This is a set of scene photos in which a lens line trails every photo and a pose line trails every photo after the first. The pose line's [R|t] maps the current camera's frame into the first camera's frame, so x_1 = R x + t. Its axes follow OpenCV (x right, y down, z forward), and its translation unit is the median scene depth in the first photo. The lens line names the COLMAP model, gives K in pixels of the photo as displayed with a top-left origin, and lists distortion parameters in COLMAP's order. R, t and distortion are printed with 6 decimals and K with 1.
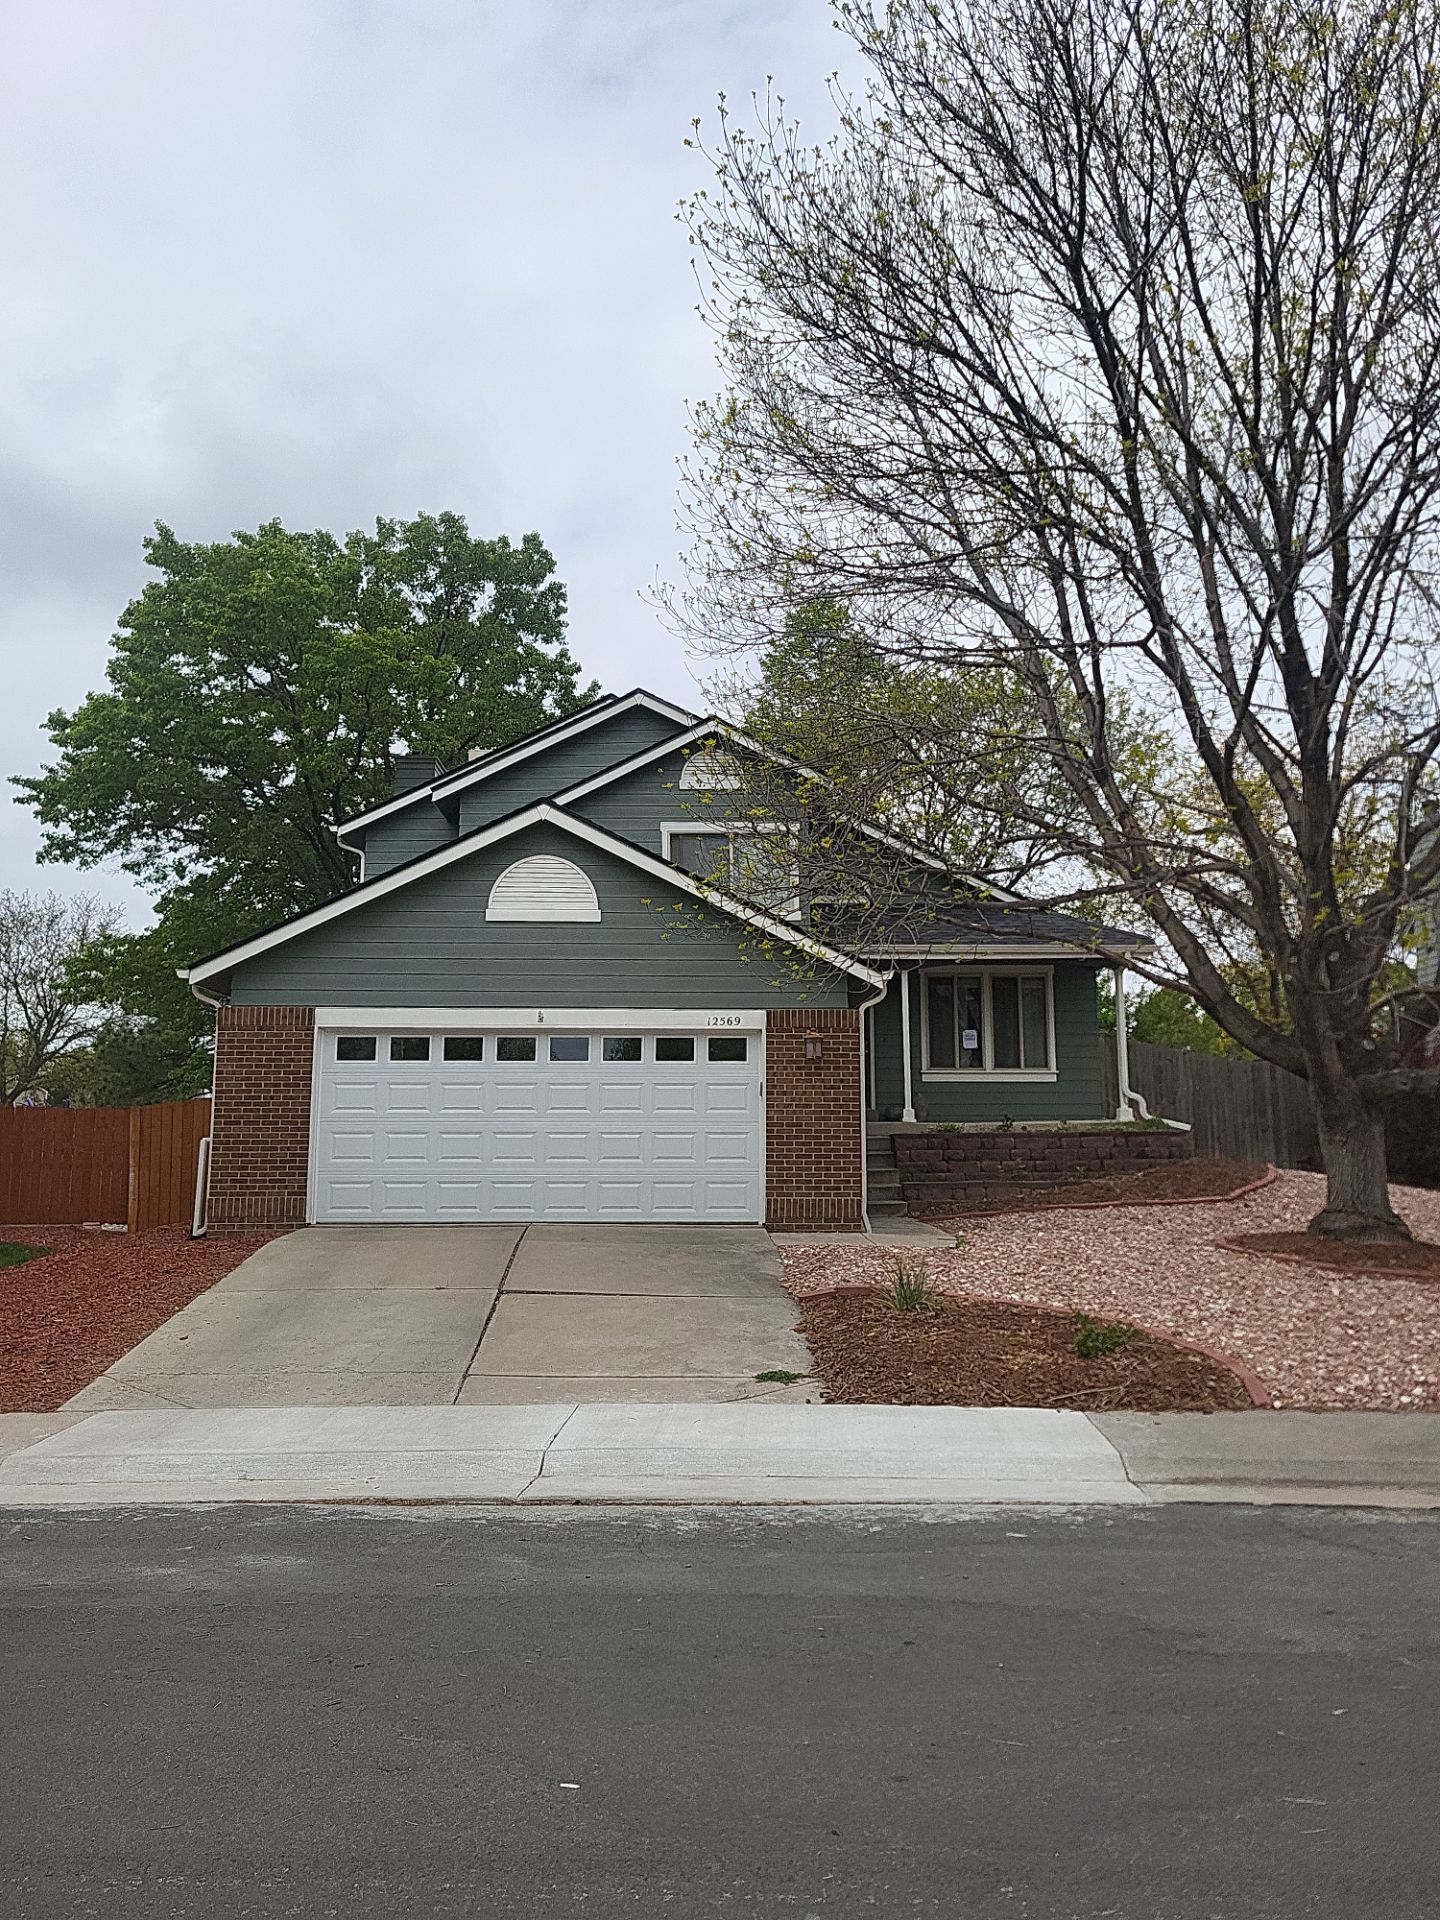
lens RADIAL K [[1459.0, 0, 720.0], [0, 1459.0, 960.0], [0, 0, 1]] dist [-0.051298, -0.000519]
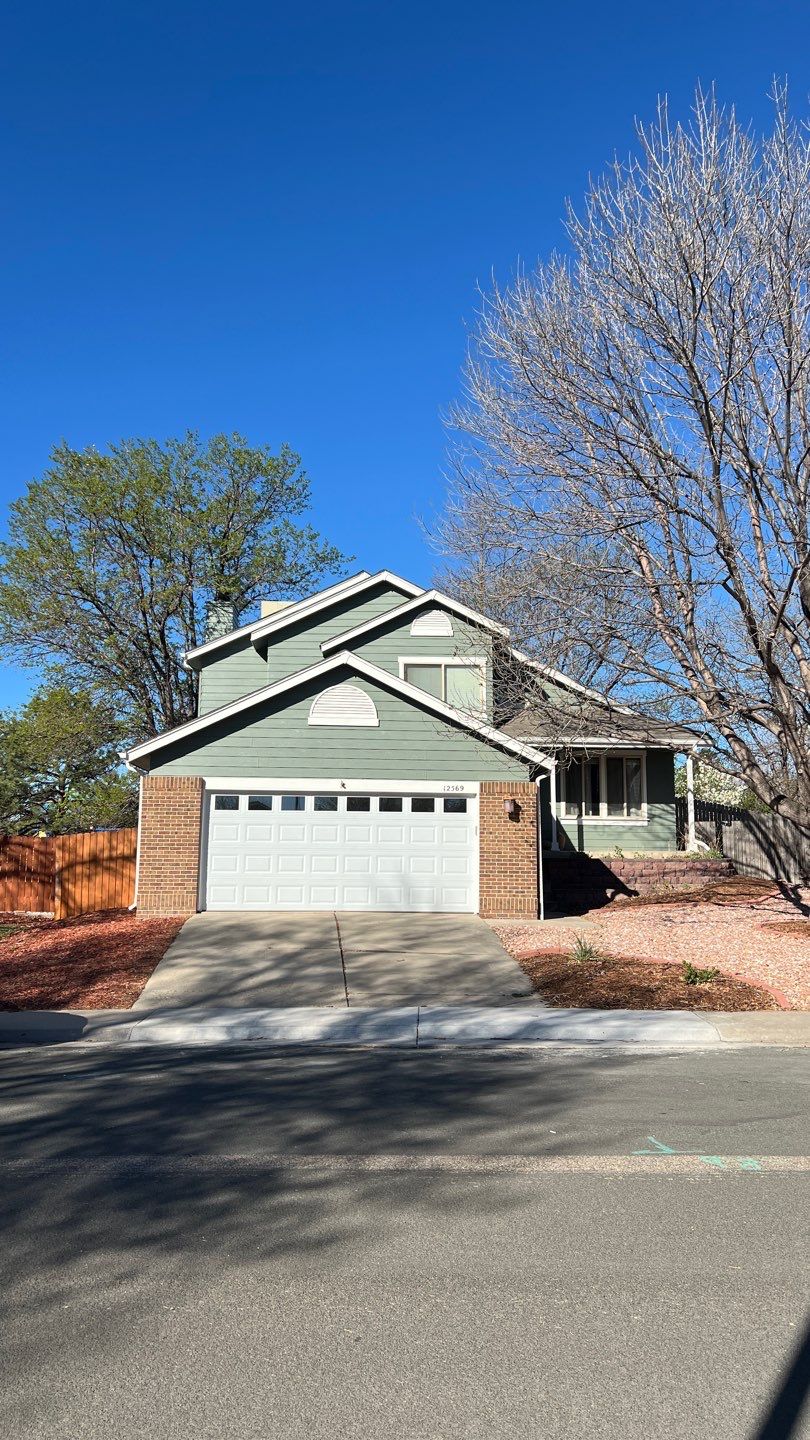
lens RADIAL K [[1033.6, 0, 405.0], [0, 1033.6, 720.0], [0, 0, 1]] dist [0.000538, -0.113841]
pose [[0.999849, 0.012785, 0.011754, -0.066235], [-0.012640, 0.999844, -0.012370, -0.018885], [-0.011910, 0.012220, 0.999854, -0.152333]]
